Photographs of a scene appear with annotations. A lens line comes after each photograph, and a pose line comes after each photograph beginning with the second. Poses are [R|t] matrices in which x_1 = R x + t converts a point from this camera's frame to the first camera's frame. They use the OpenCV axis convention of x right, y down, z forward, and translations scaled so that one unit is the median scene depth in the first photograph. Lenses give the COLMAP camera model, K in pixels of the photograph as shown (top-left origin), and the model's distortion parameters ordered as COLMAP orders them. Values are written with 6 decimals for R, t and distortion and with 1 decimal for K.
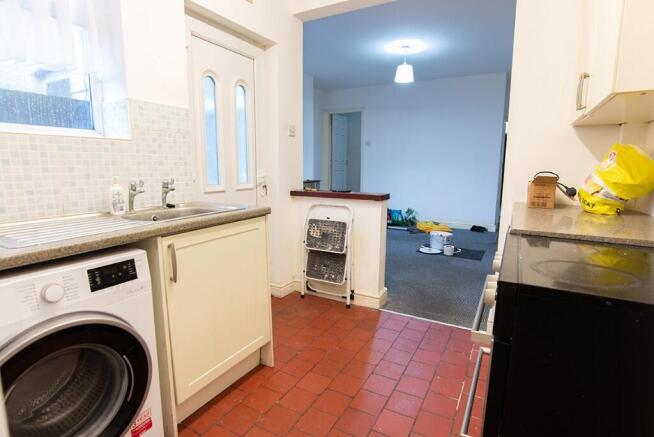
lens RADIAL K [[337.3, 0, 327.0], [0, 337.3, 218.6], [0, 0, 1]] dist [-0.026265, 0.001984]
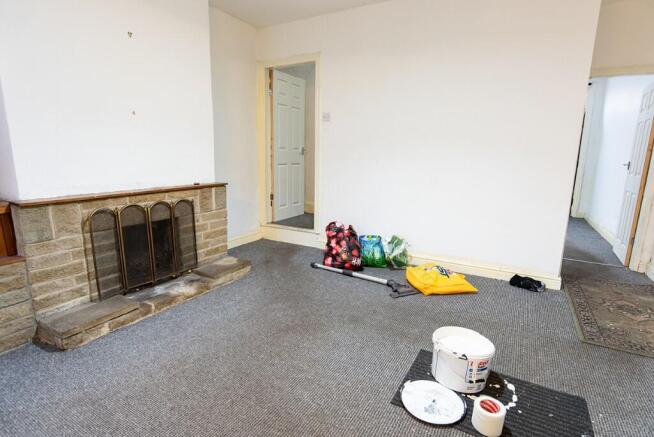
lens RADIAL K [[337.3, 0, 326.5], [0, 337.3, 221.2], [0, 0, 1]] dist [-0.026265, 0.001984]
pose [[0.999910, 0.011274, -0.007216, 0.135456], [-0.010982, 0.999167, 0.039298, -0.073563], [0.007653, -0.039216, 0.999201, 0.448908]]
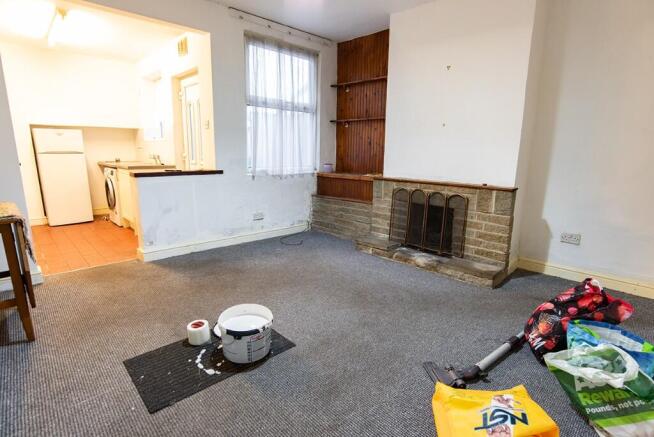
lens RADIAL K [[337.3, 0, 338.9], [0, 337.3, 225.7], [0, 0, 1]] dist [-0.026265, 0.001984]
pose [[-0.266237, 0.199922, -0.942947, 0.491542], [-0.173649, 0.952301, 0.250934, -0.135421], [0.948137, 0.230550, -0.218822, 0.844193]]
